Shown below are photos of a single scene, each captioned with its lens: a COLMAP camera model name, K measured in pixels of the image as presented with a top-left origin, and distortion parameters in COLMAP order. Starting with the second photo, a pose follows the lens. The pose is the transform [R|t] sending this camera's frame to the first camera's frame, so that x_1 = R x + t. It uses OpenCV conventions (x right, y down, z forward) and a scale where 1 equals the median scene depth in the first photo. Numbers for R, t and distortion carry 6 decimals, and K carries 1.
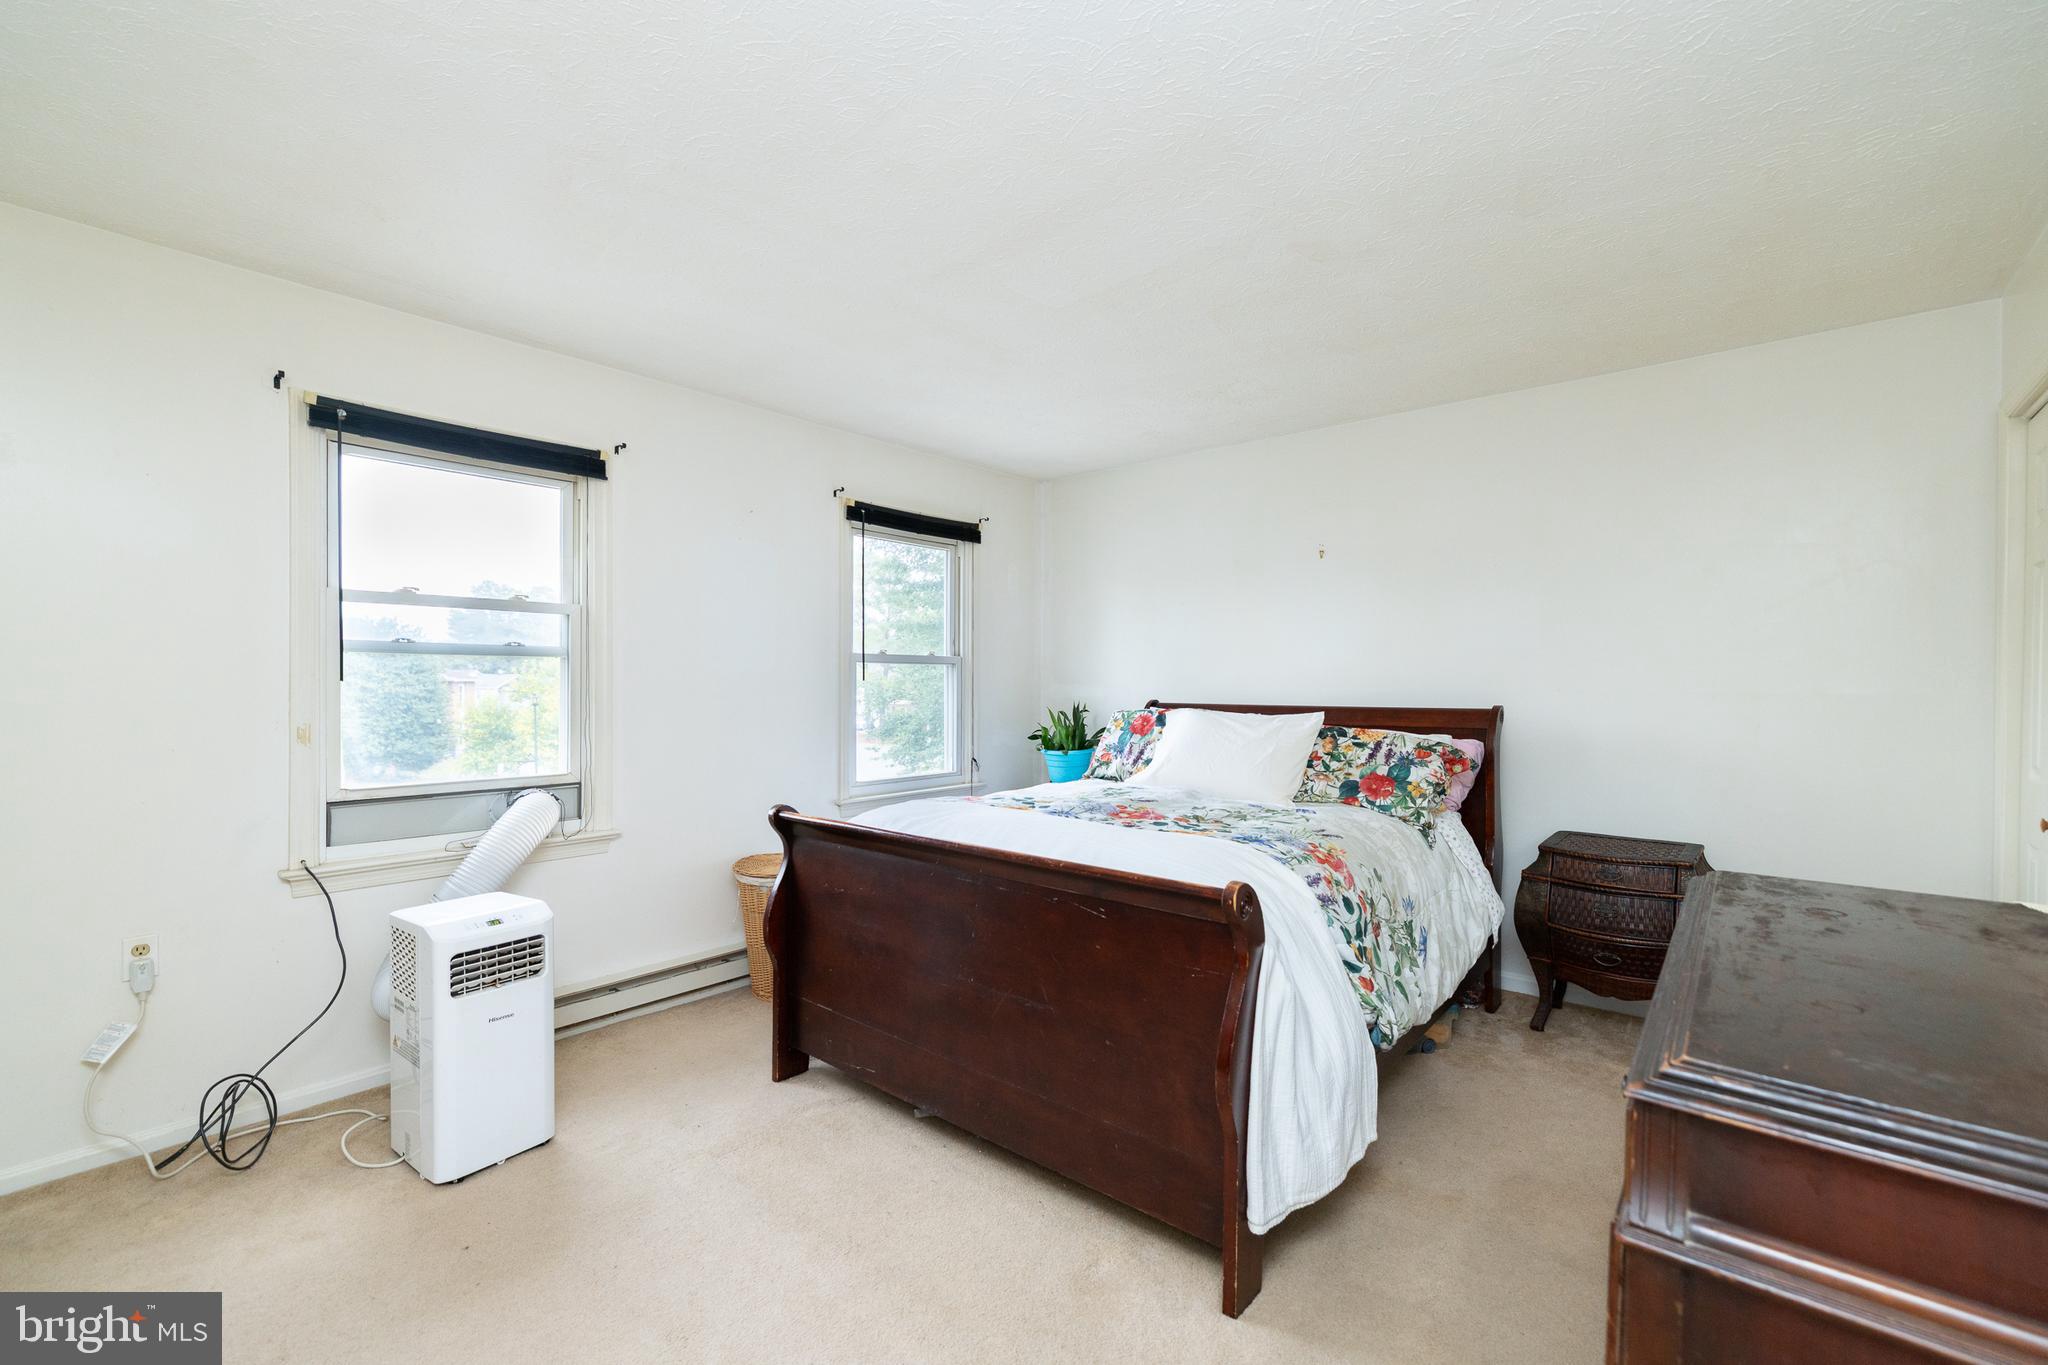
lens RADIAL K [[887.8, 0, 1023.9], [0, 887.8, 689.8], [0, 0, 1]] dist [-0.001711, 0.001770]
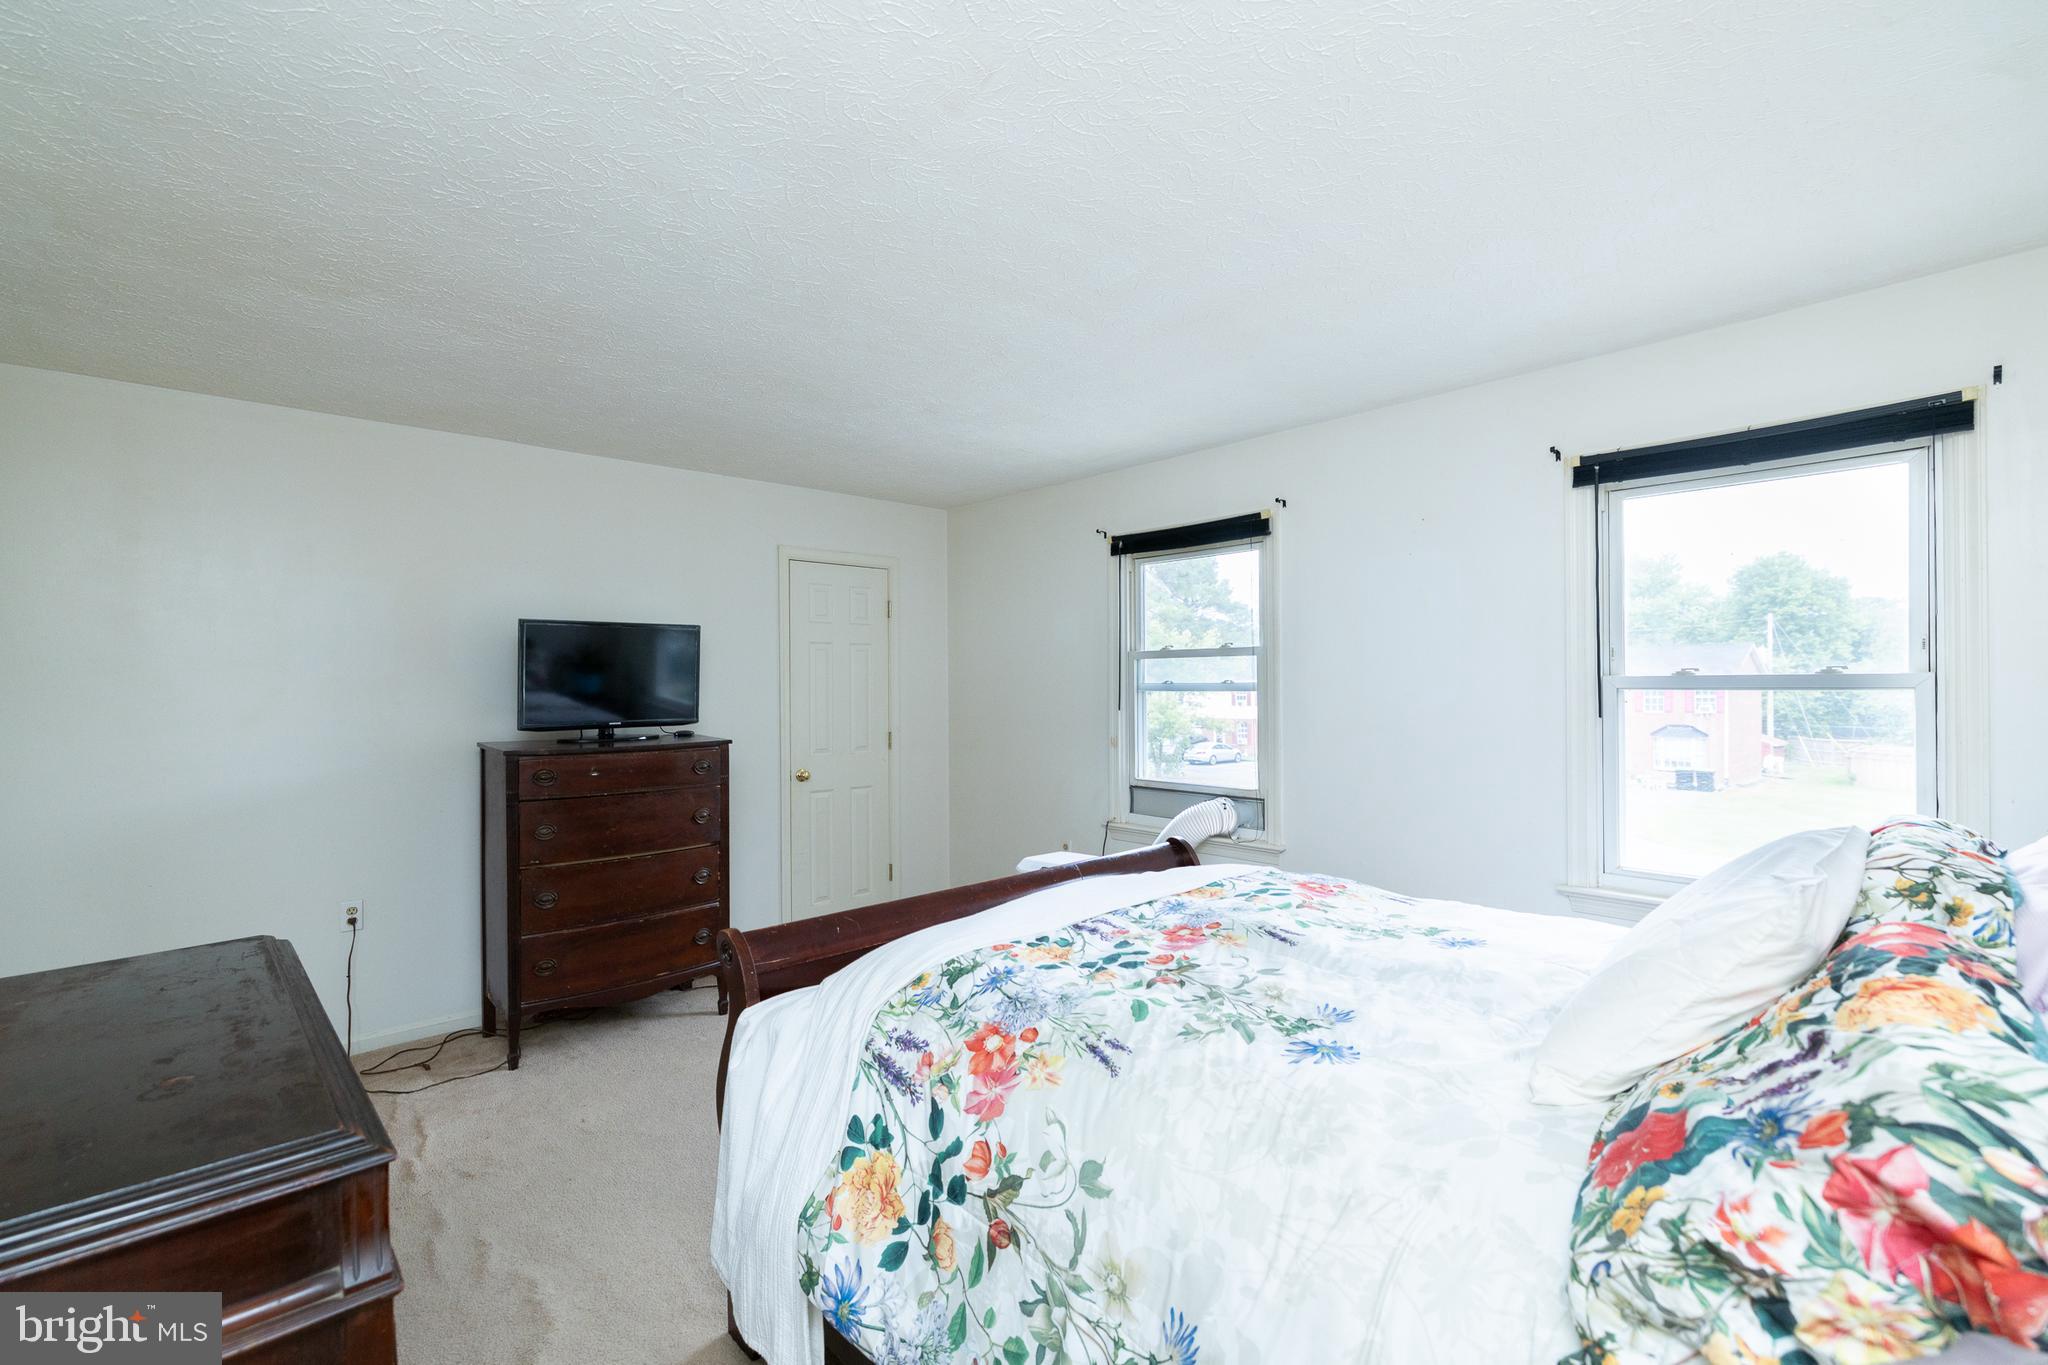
lens RADIAL K [[887.8, 0, 1020.1], [0, 887.8, 690.1], [0, 0, 1]] dist [-0.001711, 0.001770]
pose [[-0.109413, -0.020392, -0.993787, 0.684150], [-0.024142, 0.999549, -0.017852, -0.008941], [0.993703, 0.022038, -0.109856, 0.804110]]
